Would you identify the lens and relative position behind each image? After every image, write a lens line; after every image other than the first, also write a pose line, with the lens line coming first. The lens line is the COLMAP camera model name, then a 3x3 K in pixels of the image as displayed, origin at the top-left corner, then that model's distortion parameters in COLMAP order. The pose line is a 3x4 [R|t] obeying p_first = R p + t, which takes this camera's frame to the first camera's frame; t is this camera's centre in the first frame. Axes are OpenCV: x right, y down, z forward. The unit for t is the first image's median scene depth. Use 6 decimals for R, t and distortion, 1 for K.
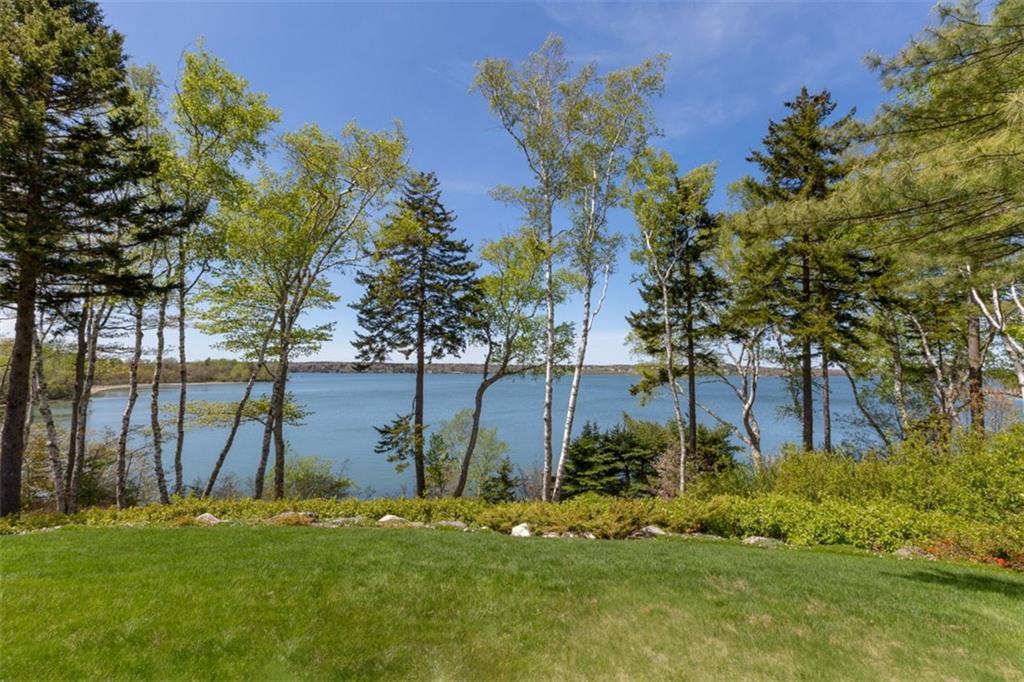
lens RADIAL K [[462.6, 0, 512.0], [0, 462.6, 341.0], [0, 0, 1]] dist [0.001882, 0.000177]
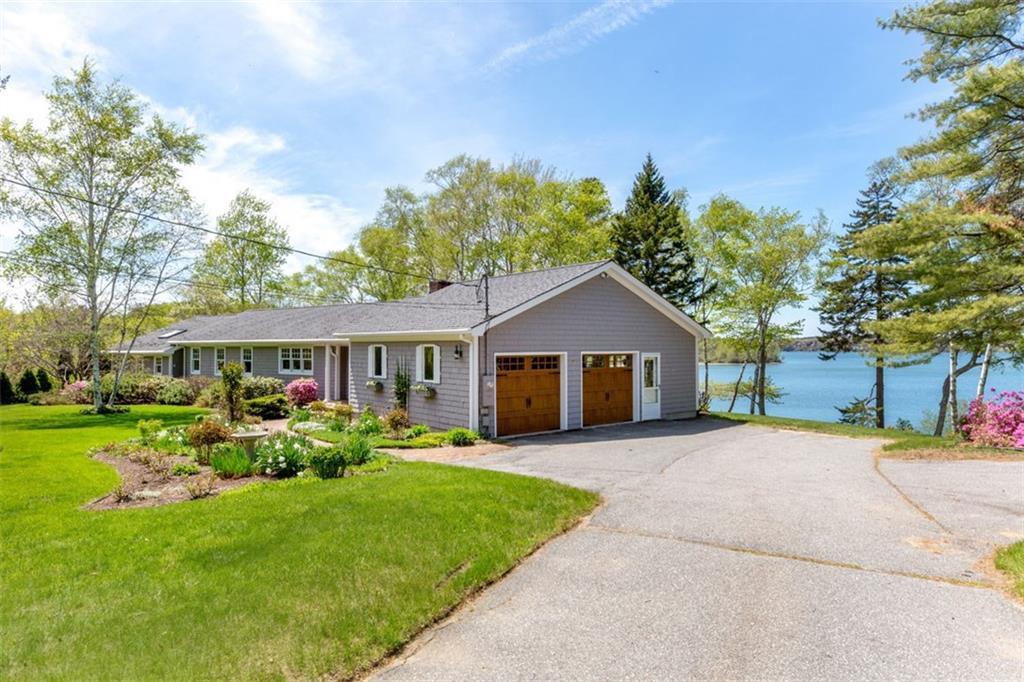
lens RADIAL K [[648.2, 0, 512.0], [0, 648.2, 341.0], [0, 0, 1]] dist [-0.001866, -0.000308]
pose [[0.663616, -0.012440, -0.747970, 0.381440], [0.052951, 0.998135, 0.030379, -0.077961], [0.746197, -0.059766, 0.663037, -0.696932]]
